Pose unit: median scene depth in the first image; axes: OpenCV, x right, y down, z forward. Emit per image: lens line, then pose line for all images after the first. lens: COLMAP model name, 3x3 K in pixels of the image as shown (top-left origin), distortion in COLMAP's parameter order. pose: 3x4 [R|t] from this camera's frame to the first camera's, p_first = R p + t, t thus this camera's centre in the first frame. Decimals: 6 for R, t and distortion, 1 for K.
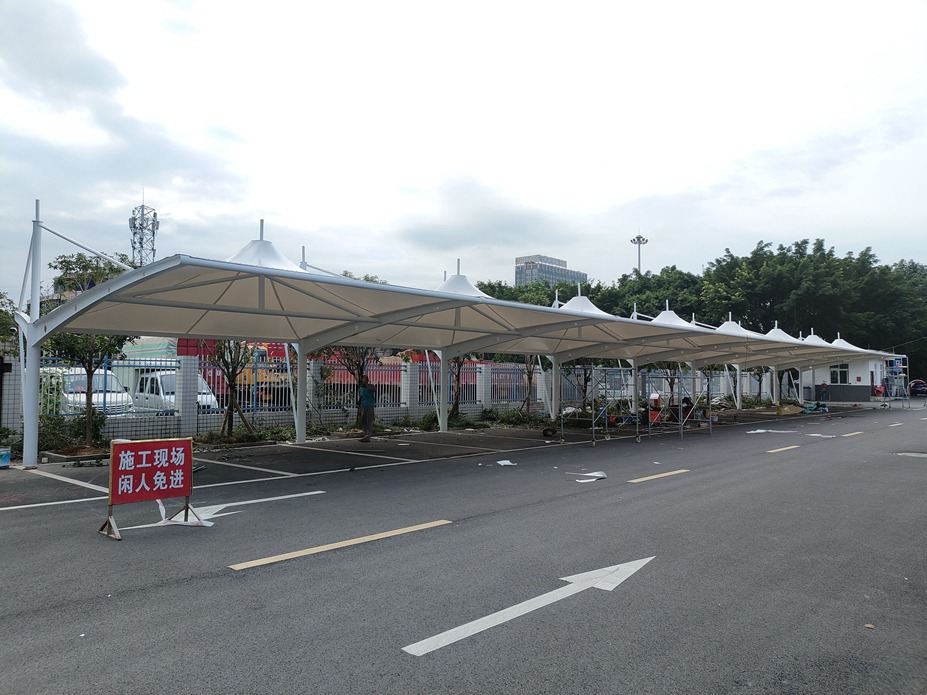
lens RADIAL K [[678.7, 0, 466.4], [0, 678.7, 341.8], [0, 0, 1]] dist [0.014578, 0.013253]
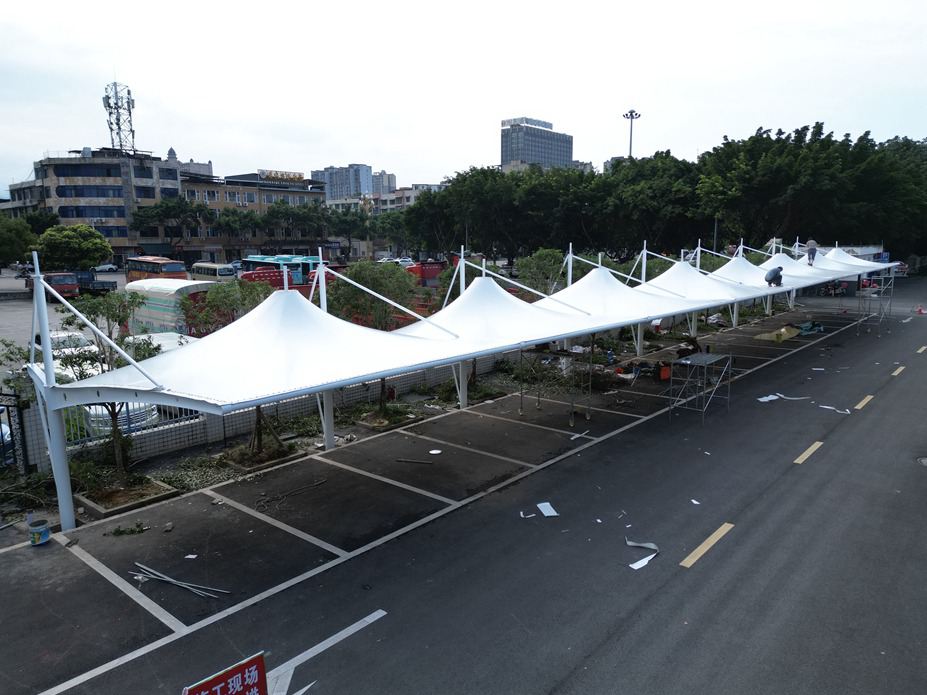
lens RADIAL K [[648.4, 0, 468.0], [0, 648.4, 346.3], [0, 0, 1]] dist [0.054856, -0.041900]
pose [[0.999595, -0.019971, 0.020286, -0.031843], [0.015162, 0.976637, 0.214359, -0.115341], [-0.024093, -0.213965, 0.976544, 0.047368]]
